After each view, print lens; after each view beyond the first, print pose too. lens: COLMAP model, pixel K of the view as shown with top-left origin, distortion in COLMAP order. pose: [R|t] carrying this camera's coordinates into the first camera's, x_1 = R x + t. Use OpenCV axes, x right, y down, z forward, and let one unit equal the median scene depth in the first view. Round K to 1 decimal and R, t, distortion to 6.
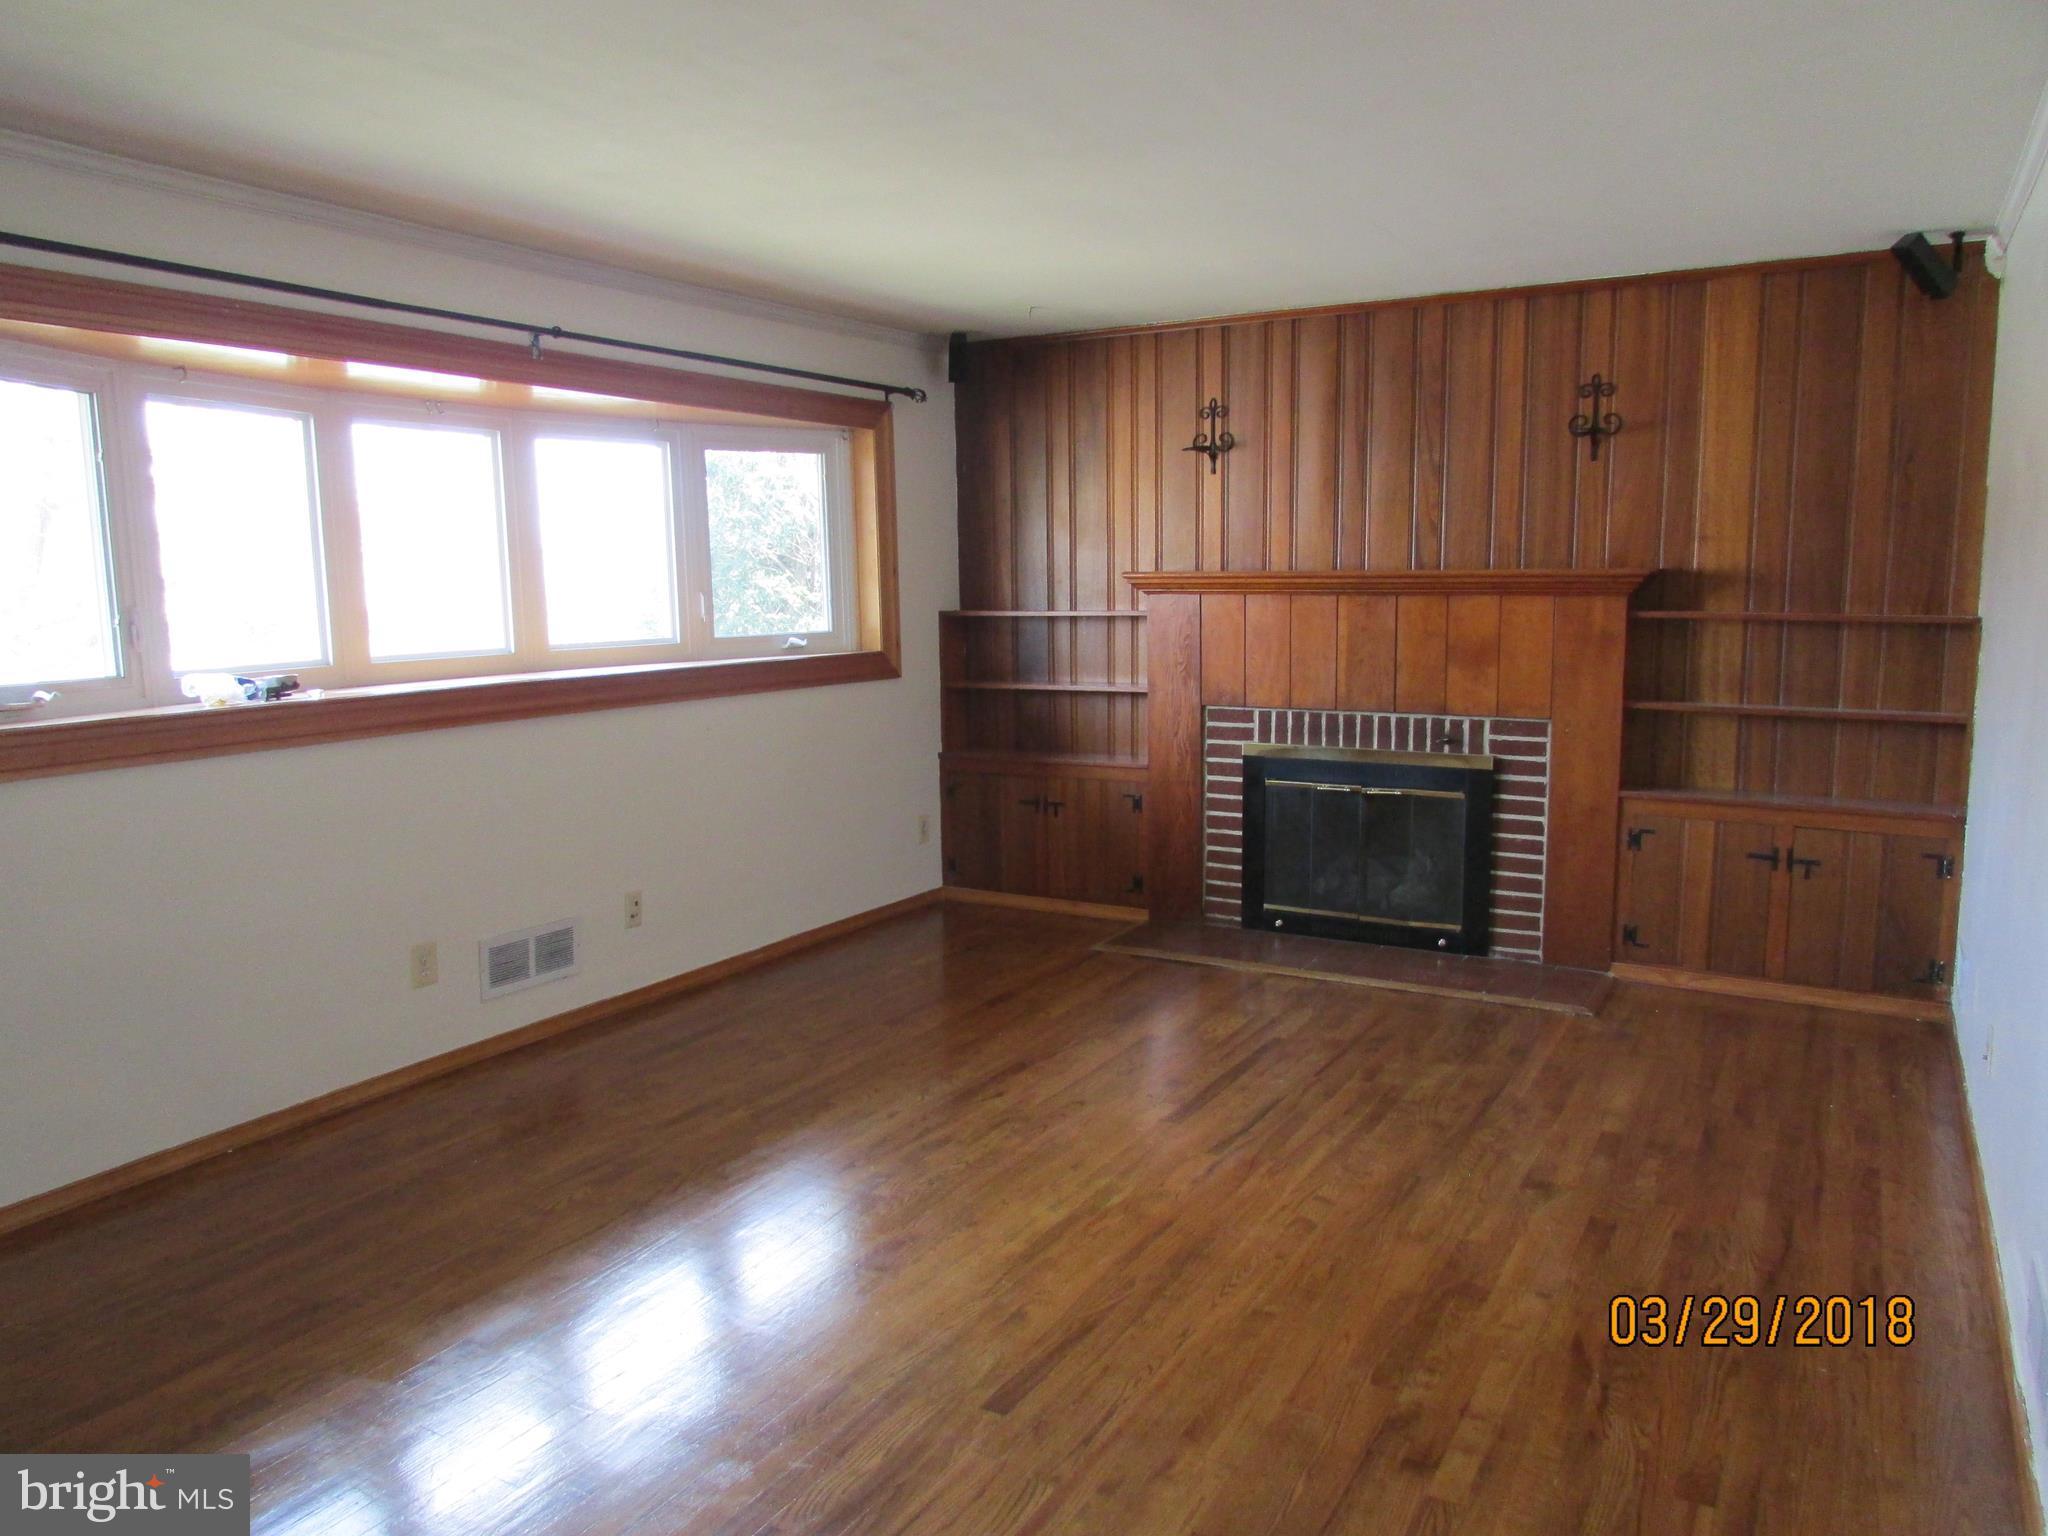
lens RADIAL K [[1478.4, 0, 1029.0], [0, 1478.4, 763.3], [0, 0, 1]] dist [-0.008779, 0.000169]
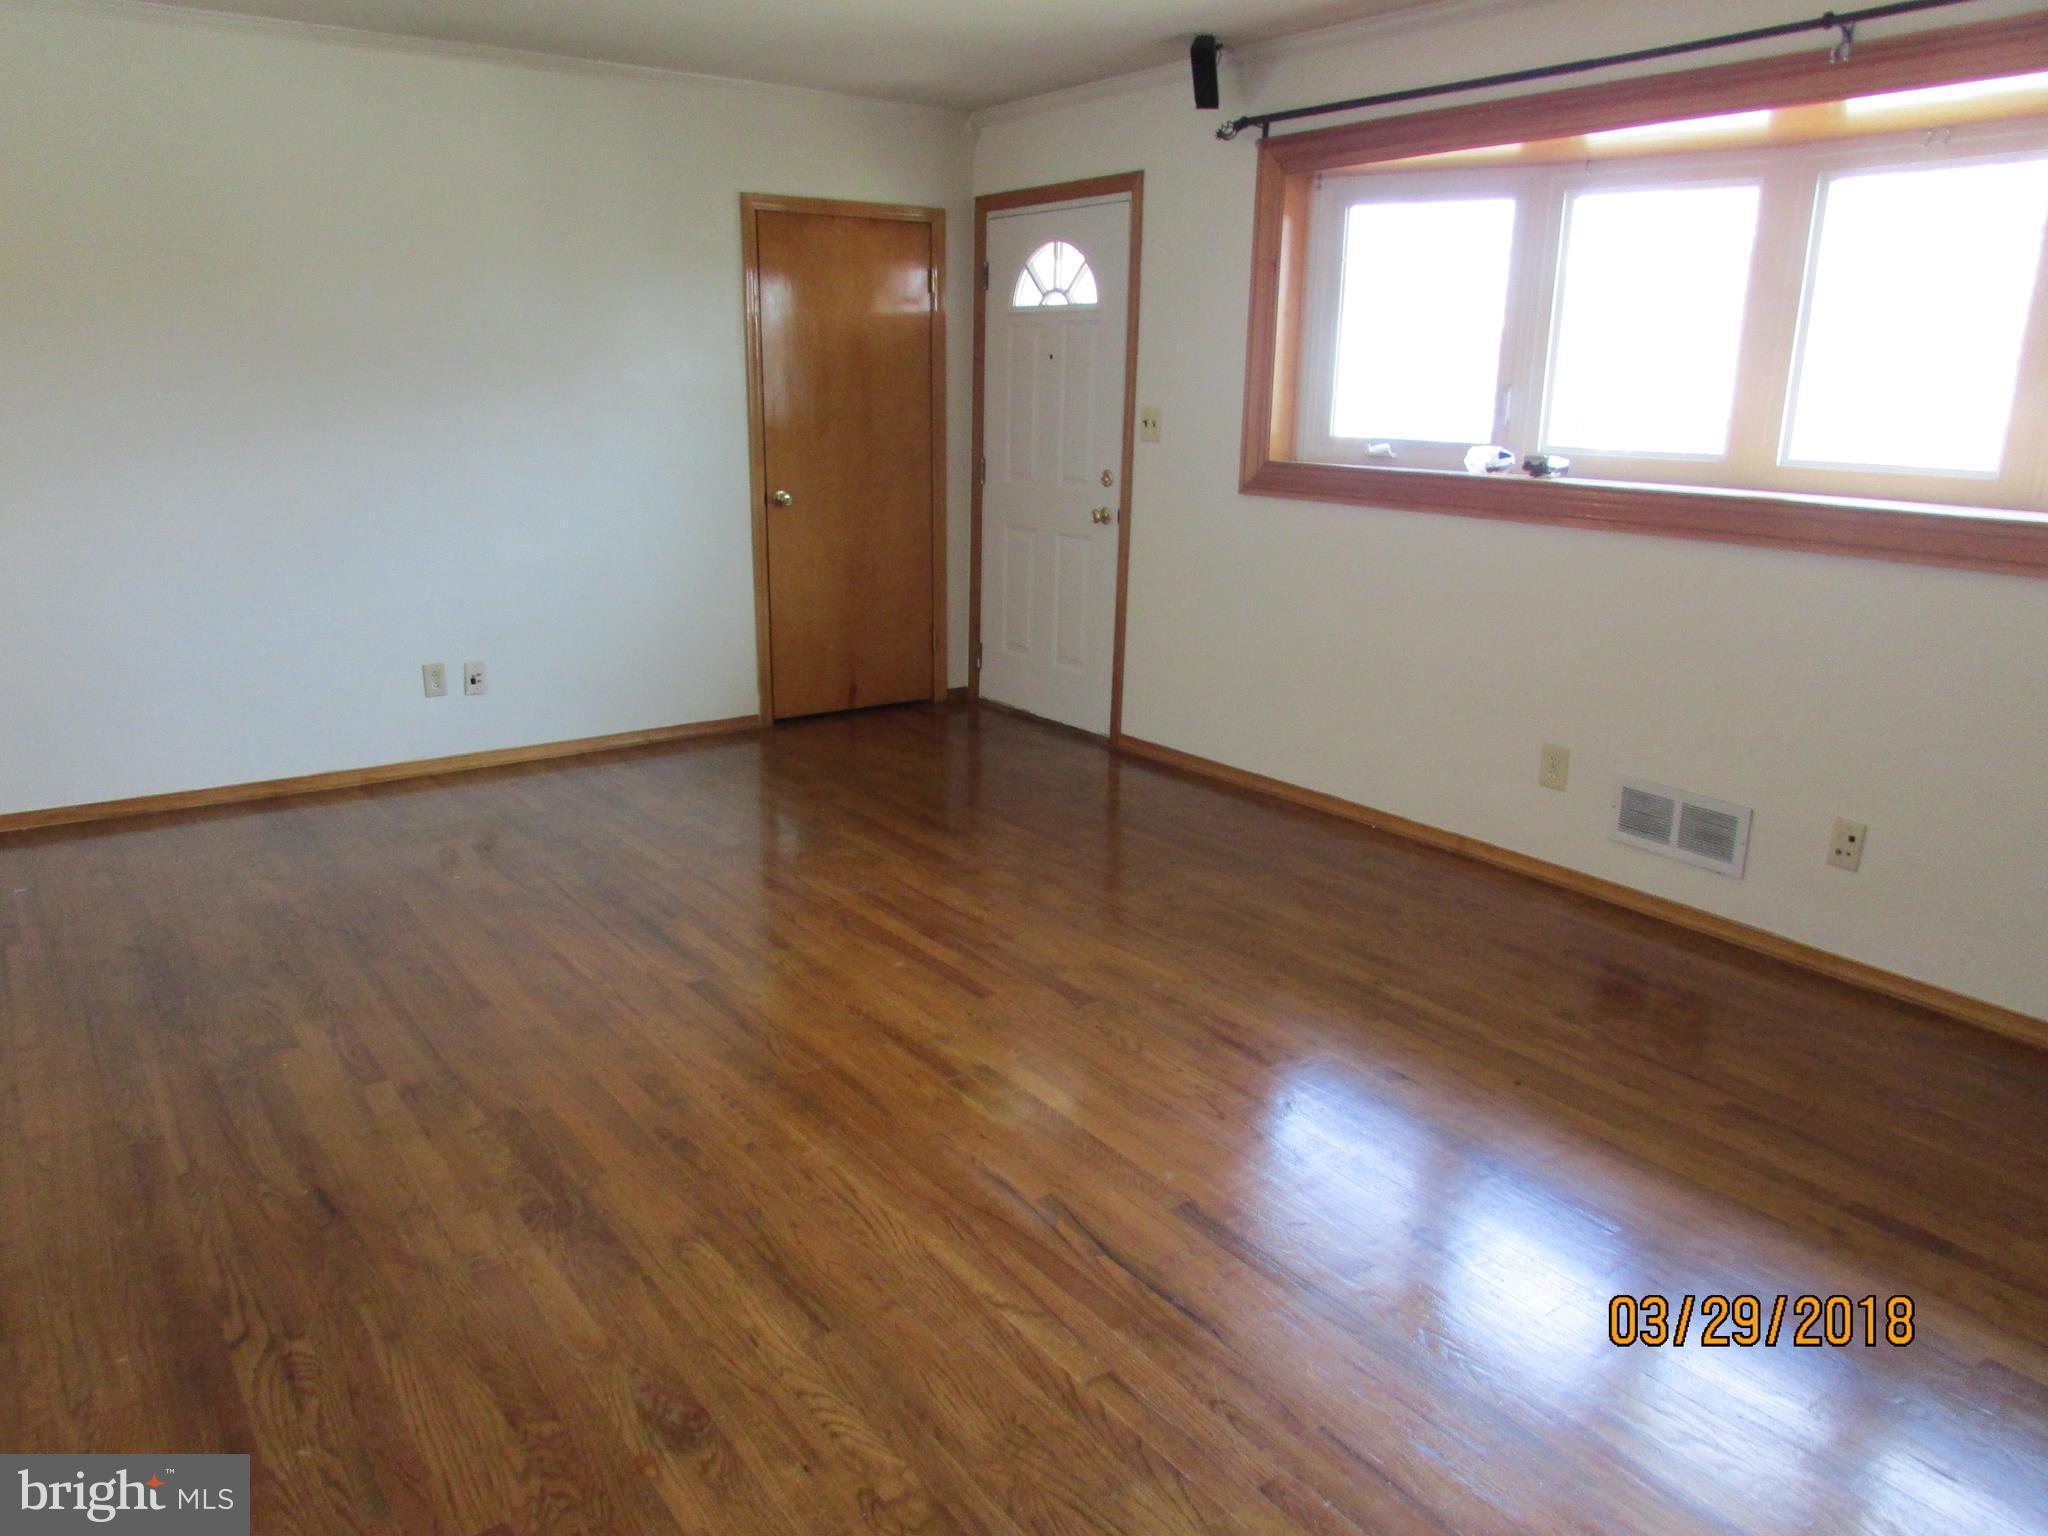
lens RADIAL K [[1478.4, 0, 1025.6], [0, 1478.4, 780.4], [0, 0, 1]] dist [-0.008779, 0.000169]
pose [[-0.411829, 0.247649, -0.876964, 0.636372], [-0.132492, 0.935865, 0.326501, -0.137411], [0.901578, 0.250654, -0.352605, 1.091069]]
